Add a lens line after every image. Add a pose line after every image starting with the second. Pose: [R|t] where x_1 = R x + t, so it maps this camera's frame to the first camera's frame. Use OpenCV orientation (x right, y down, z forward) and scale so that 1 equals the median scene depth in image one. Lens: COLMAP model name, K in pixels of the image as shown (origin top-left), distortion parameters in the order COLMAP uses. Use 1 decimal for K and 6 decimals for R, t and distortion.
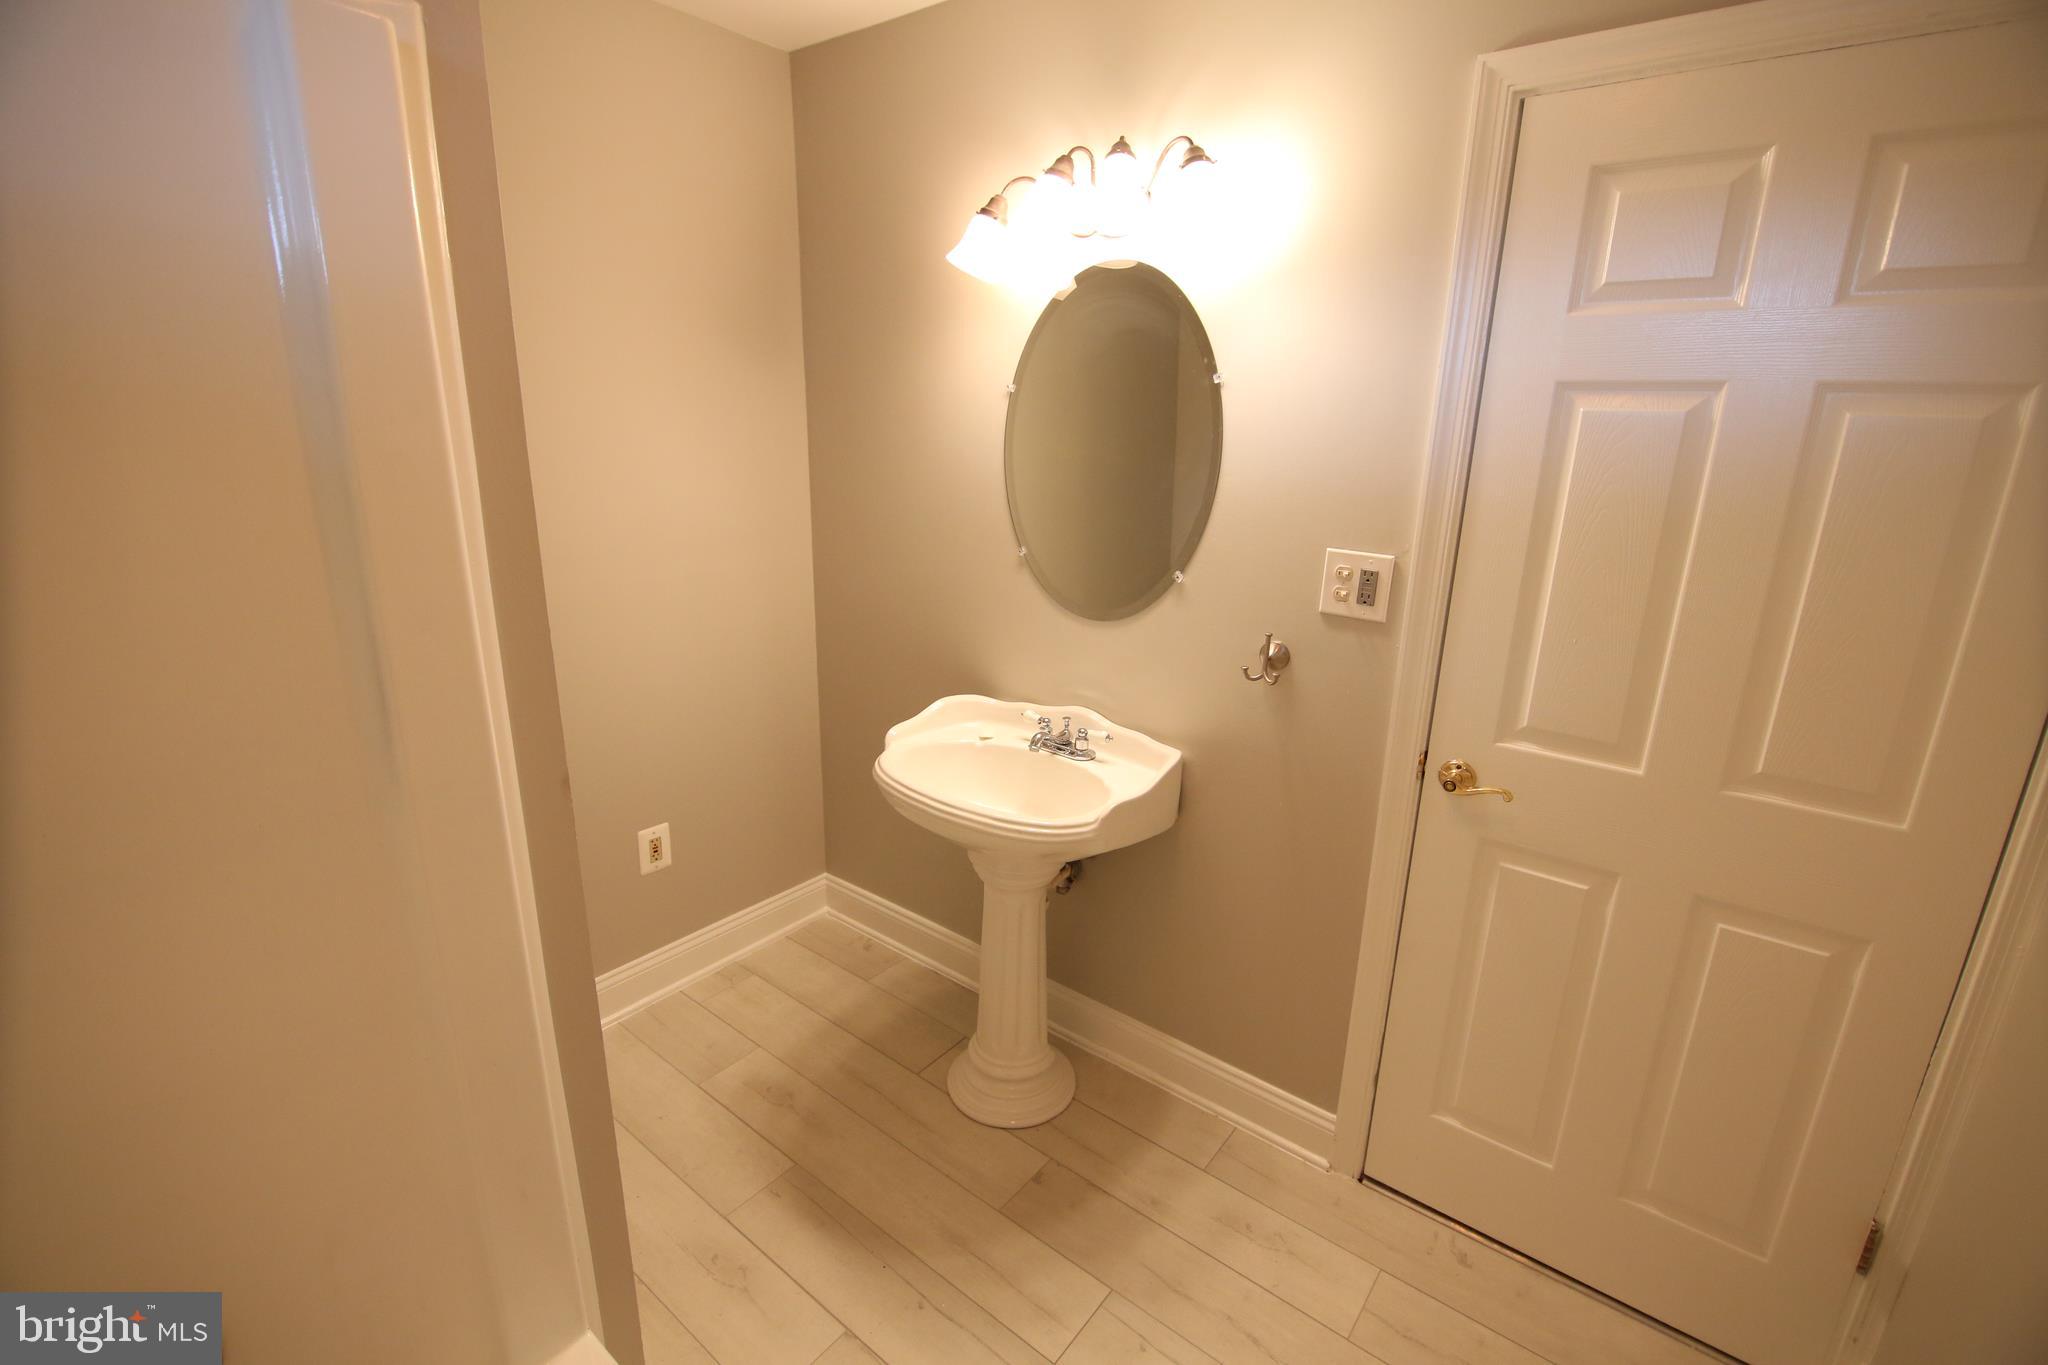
lens RADIAL K [[913.8, 0, 1021.4], [0, 913.8, 674.2], [0, 0, 1]] dist [-0.003181, -0.009878]
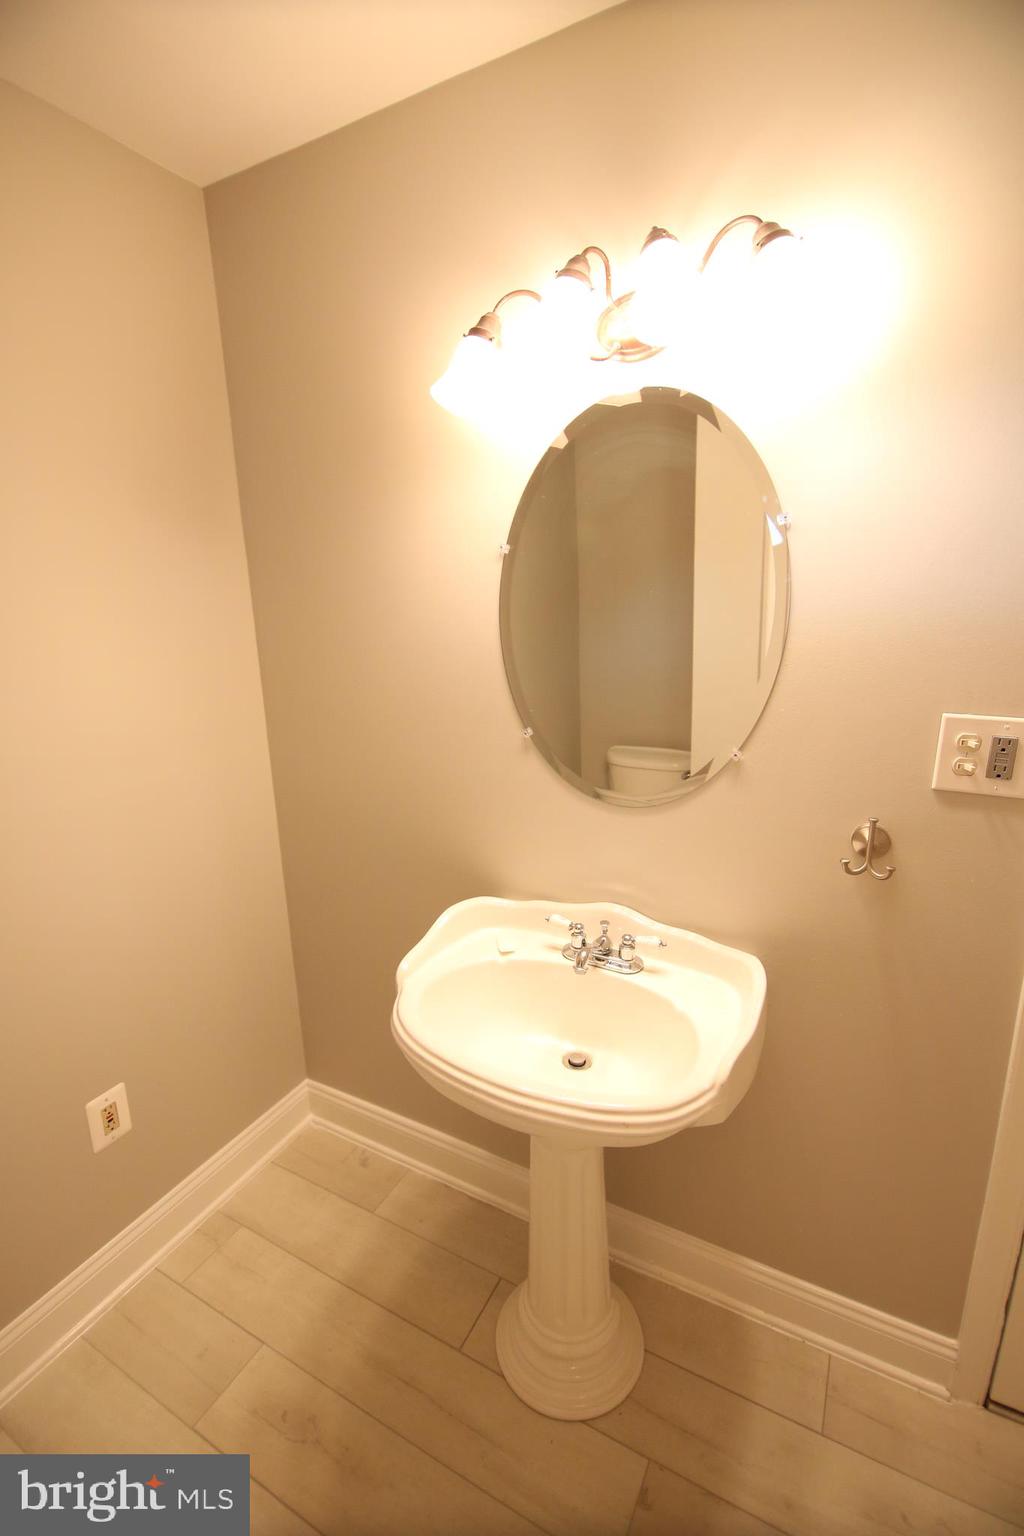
lens RADIAL K [[685.3, 0, 508.4], [0, 685.3, 767.1], [0, 0, 1]] dist [-0.003181, -0.009878]
pose [[0.984182, -0.089080, 0.153134, -0.124151], [0.093991, 0.995256, -0.025124, -0.089602], [-0.150169, 0.039120, 0.987886, 0.360855]]
